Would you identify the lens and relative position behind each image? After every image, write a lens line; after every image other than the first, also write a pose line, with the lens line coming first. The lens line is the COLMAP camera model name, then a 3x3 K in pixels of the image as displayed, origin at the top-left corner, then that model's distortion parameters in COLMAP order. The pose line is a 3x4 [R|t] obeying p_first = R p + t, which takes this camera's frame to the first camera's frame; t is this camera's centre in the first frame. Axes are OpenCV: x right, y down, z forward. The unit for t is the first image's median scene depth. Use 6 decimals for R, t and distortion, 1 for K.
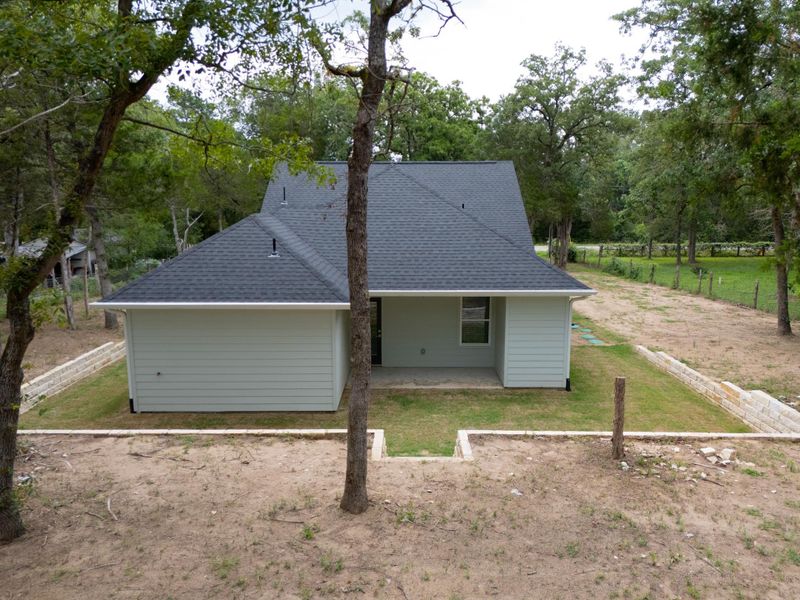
lens RADIAL K [[602.3, 0, 400.0], [0, 602.3, 300.0], [0, 0, 1]] dist [0.036715, -0.000936]
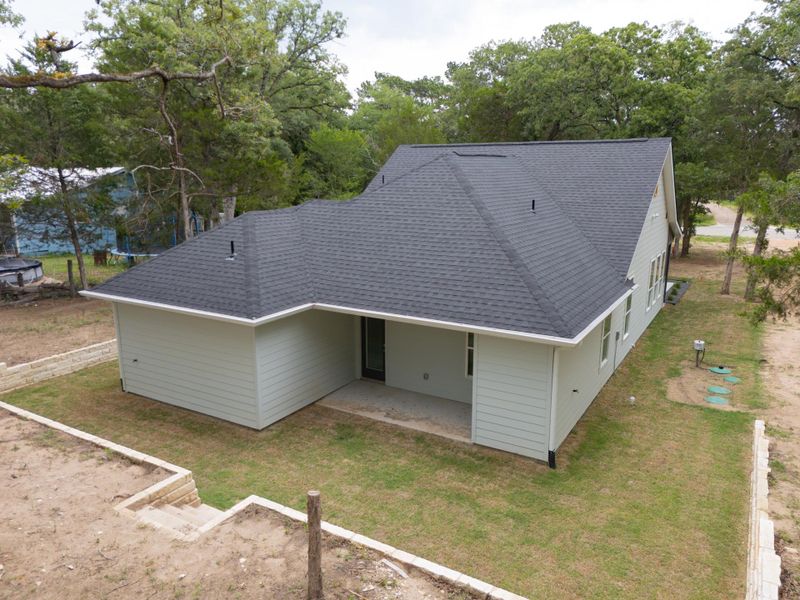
lens RADIAL K [[602.3, 0, 400.0], [0, 602.3, 300.0], [0, 0, 1]] dist [0.036715, -0.000936]
pose [[0.858617, 0.110787, -0.500503, 0.499219], [-0.084359, 0.993593, 0.075216, -0.099280], [0.505629, -0.022360, 0.862461, 0.290588]]
